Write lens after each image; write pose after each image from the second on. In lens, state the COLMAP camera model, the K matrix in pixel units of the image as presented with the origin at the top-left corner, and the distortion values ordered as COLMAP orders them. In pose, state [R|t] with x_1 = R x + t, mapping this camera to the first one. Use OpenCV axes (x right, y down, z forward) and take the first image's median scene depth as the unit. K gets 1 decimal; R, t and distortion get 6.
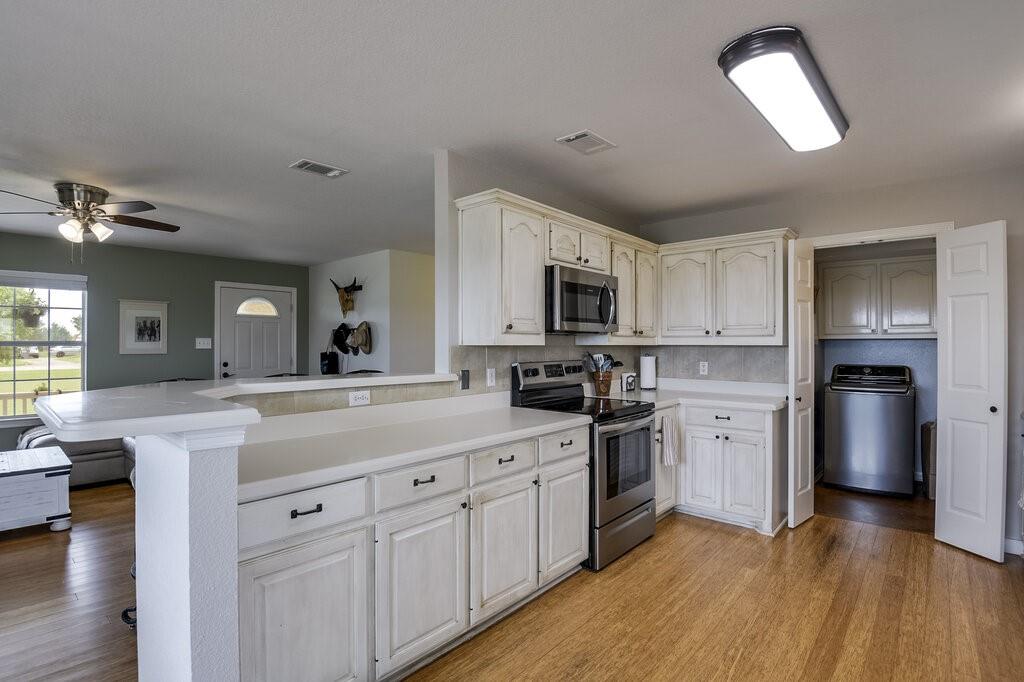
lens RADIAL K [[499.4, 0, 511.2], [0, 499.4, 342.6], [0, 0, 1]] dist [-0.000133, -0.000024]
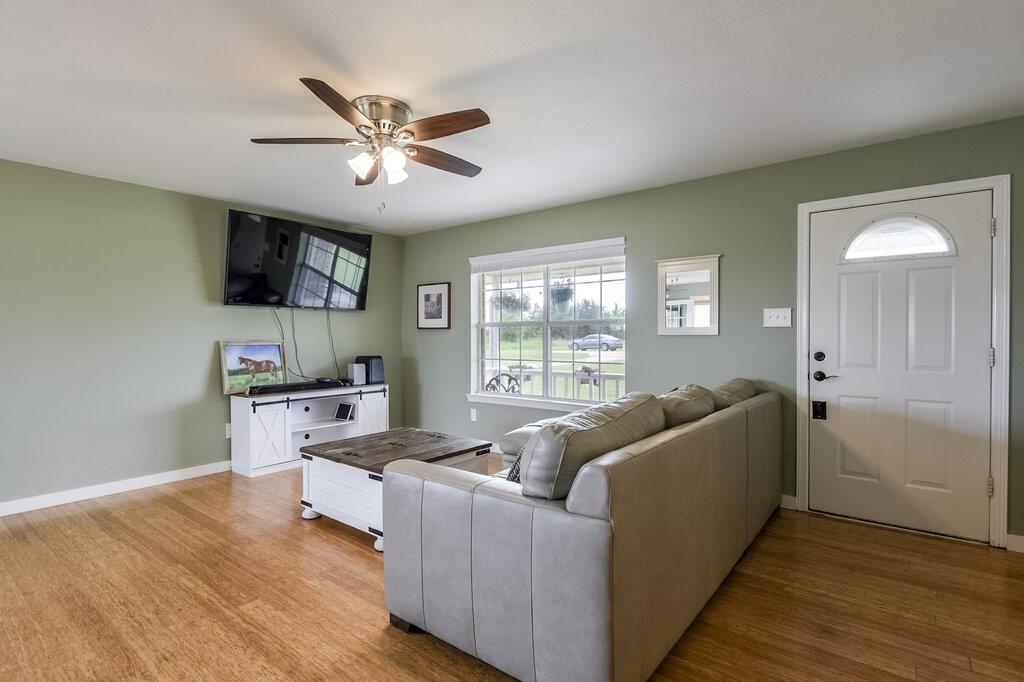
lens RADIAL K [[503.9, 0, 510.8], [0, 503.9, 339.4], [0, 0, 1]] dist [0.002972, 0.000425]
pose [[0.062740, 0.006360, -0.998010, -0.053694], [0.002259, 0.999976, 0.006515, 0.021540], [0.998027, -0.002663, 0.062724, 0.637048]]
